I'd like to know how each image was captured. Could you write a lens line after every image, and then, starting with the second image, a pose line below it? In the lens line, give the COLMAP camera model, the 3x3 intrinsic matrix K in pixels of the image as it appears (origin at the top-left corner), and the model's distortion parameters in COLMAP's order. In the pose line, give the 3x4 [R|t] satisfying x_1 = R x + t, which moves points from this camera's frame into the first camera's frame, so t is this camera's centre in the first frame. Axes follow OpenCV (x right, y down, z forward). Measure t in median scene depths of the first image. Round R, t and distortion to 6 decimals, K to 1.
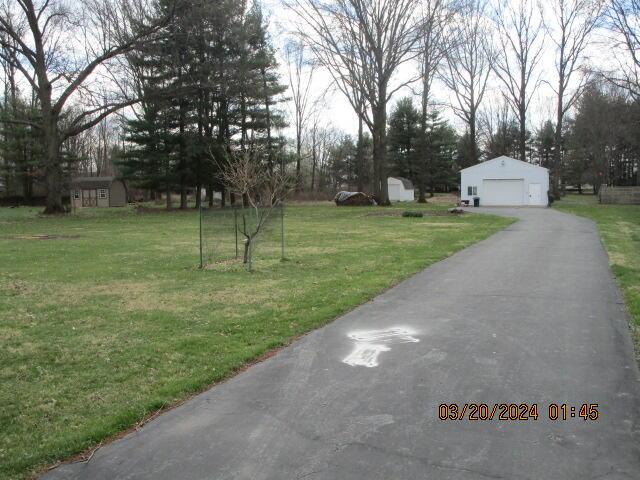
lens RADIAL K [[624.5, 0, 320.0], [0, 624.5, 240.0], [0, 0, 1]] dist [-0.022570, 0.019412]
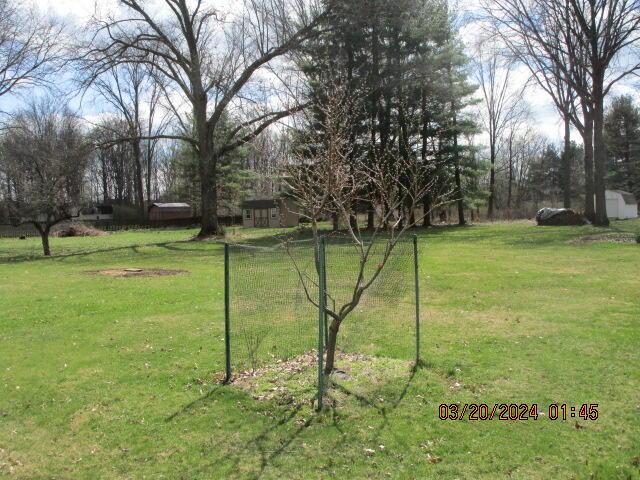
lens RADIAL K [[624.5, 0, 320.0], [0, 624.5, 240.0], [0, 0, 1]] dist [-0.022570, 0.019412]
pose [[0.952802, 0.002043, -0.303586, 0.001909], [-0.010740, 0.999578, -0.026982, -0.009840], [0.303403, 0.028969, 0.952422, 0.126564]]
